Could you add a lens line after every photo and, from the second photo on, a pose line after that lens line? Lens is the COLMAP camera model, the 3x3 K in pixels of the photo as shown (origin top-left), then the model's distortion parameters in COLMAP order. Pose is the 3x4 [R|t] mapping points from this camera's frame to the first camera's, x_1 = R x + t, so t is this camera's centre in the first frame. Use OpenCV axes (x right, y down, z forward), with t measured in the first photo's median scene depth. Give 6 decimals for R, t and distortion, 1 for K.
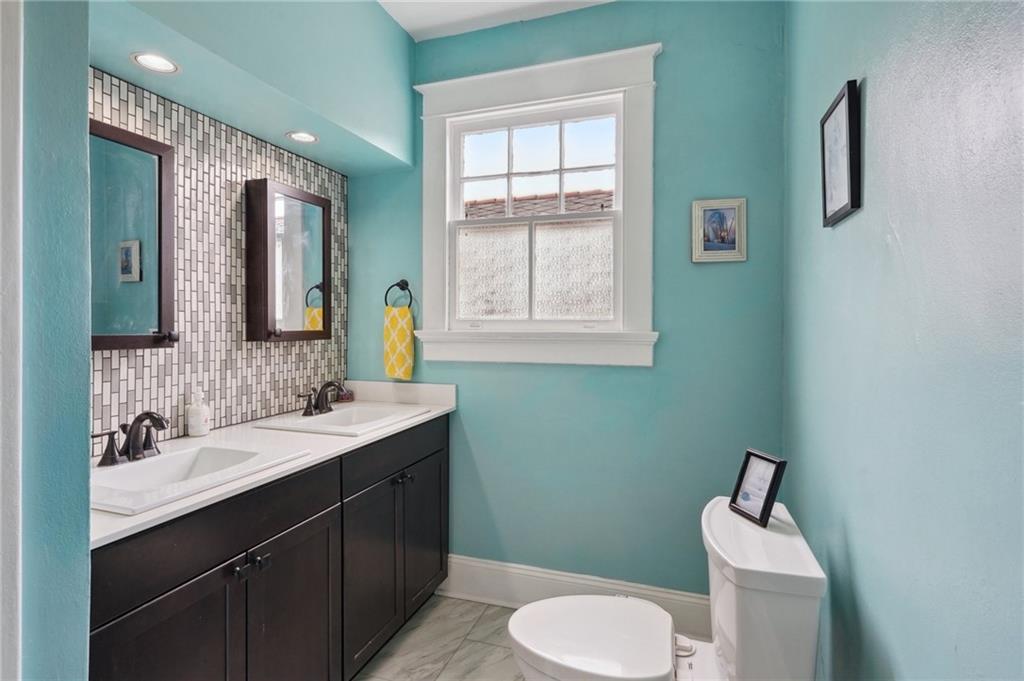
lens RADIAL K [[508.6, 0, 508.7], [0, 508.6, 324.0], [0, 0, 1]] dist [0.016674, 0.000798]
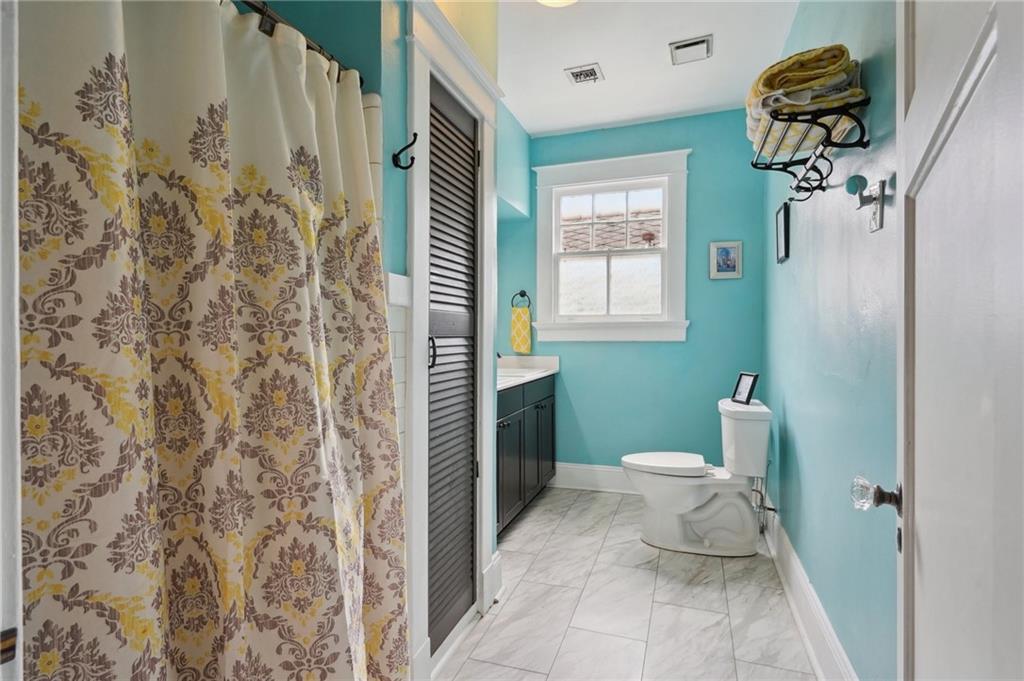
lens RADIAL K [[497.1, 0, 512.4], [0, 497.1, 342.8], [0, 0, 1]] dist [0.002224, 0.000054]
pose [[0.999977, -0.004546, -0.005039, -0.251346], [0.004651, 0.999768, 0.021026, 0.046135], [0.004942, -0.021048, 0.999766, -0.572026]]
